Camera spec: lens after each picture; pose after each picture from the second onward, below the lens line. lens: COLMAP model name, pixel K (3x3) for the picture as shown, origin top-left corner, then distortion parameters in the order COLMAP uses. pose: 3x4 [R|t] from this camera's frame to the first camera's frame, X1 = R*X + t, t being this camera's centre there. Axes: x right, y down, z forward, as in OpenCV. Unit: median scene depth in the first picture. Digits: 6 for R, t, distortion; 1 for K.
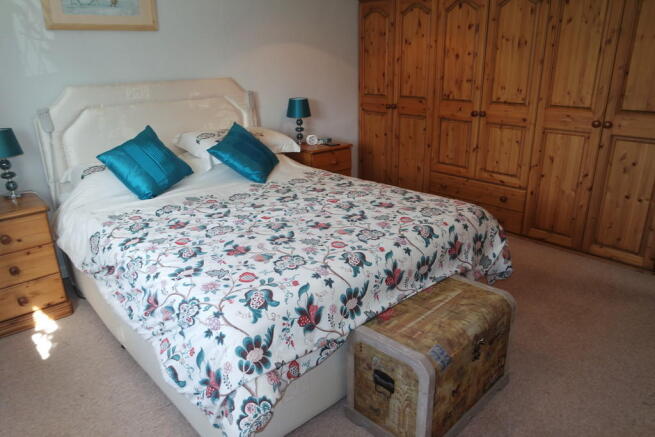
lens RADIAL K [[466.4, 0, 327.5], [0, 466.4, 218.5], [0, 0, 1]] dist [-0.080309, 0.060468]
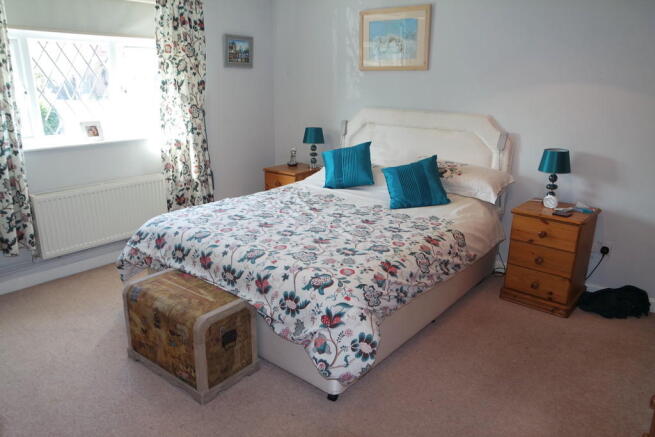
lens RADIAL K [[466.4, 0, 327.5], [0, 466.4, 218.5], [0, 0, 1]] dist [-0.080309, 0.060468]
pose [[0.150253, 0.301529, -0.941544, 1.005616], [-0.336995, 0.910941, 0.237950, -0.300851], [0.929440, 0.281543, 0.238485, 0.678690]]
